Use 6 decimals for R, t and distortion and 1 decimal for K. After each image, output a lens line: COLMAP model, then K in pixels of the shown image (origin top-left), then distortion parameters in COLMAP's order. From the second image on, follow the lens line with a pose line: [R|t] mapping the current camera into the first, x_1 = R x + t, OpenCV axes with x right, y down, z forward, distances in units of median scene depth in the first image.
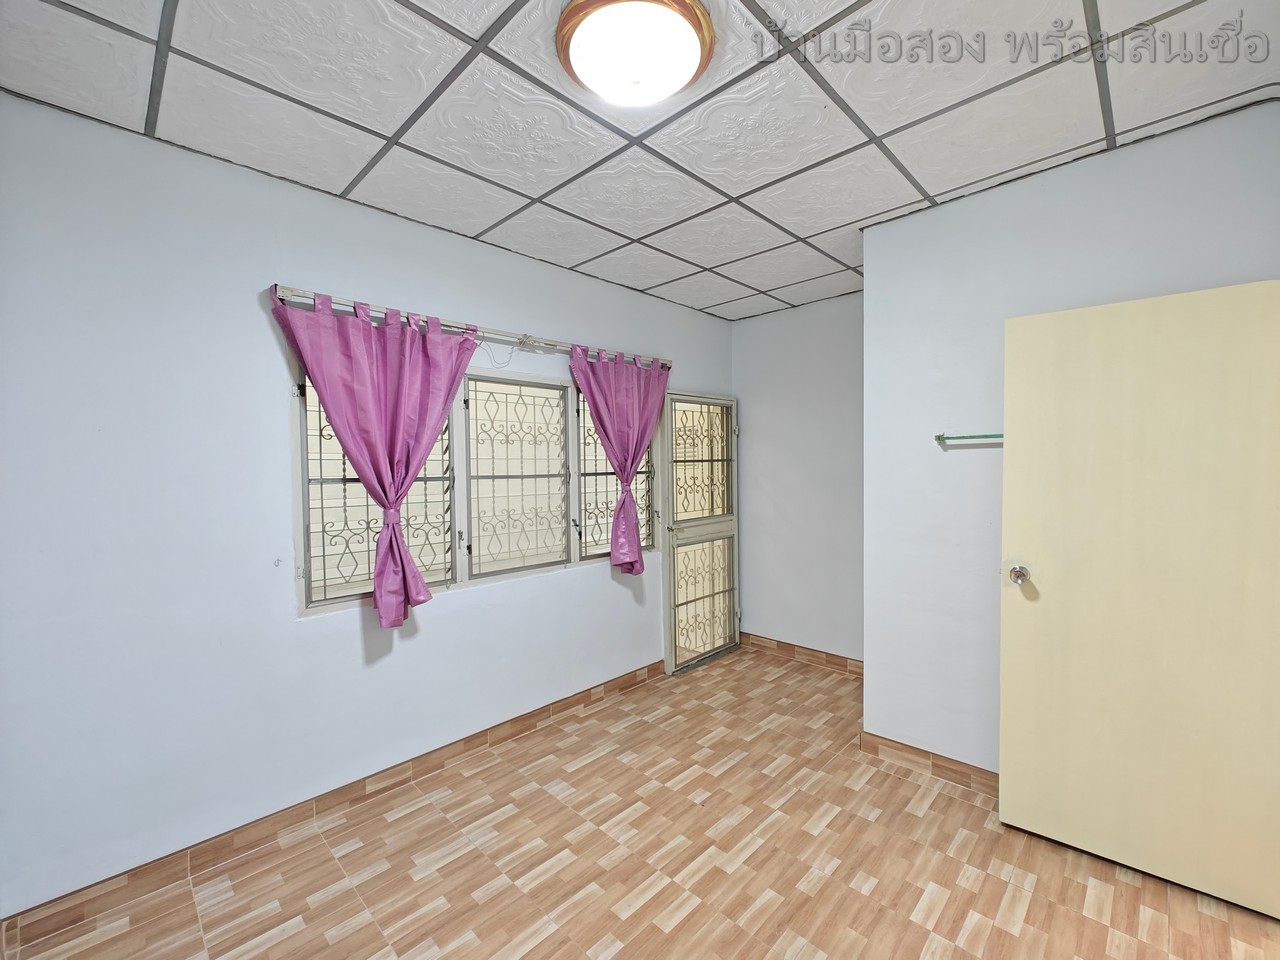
lens RADIAL K [[535.9, 0, 642.9], [0, 535.9, 481.4], [0, 0, 1]] dist [-0.001293, -0.000390]
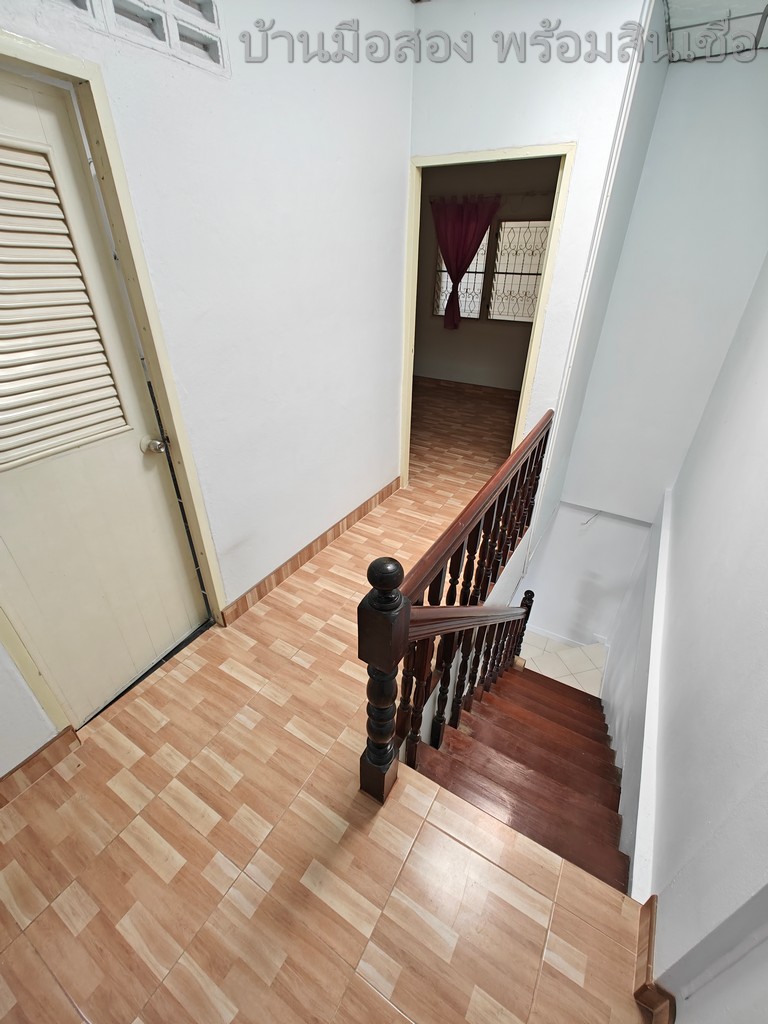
lens RADIAL K [[428.7, 0, 387.1], [0, 428.7, 510.2], [0, 0, 1]] dist [-0.001293, -0.000390]
pose [[0.234923, 0.505957, -0.829951, 1.793531], [-0.044438, 0.858545, 0.510810, -0.057775], [0.970998, -0.083120, 0.224175, 0.061968]]
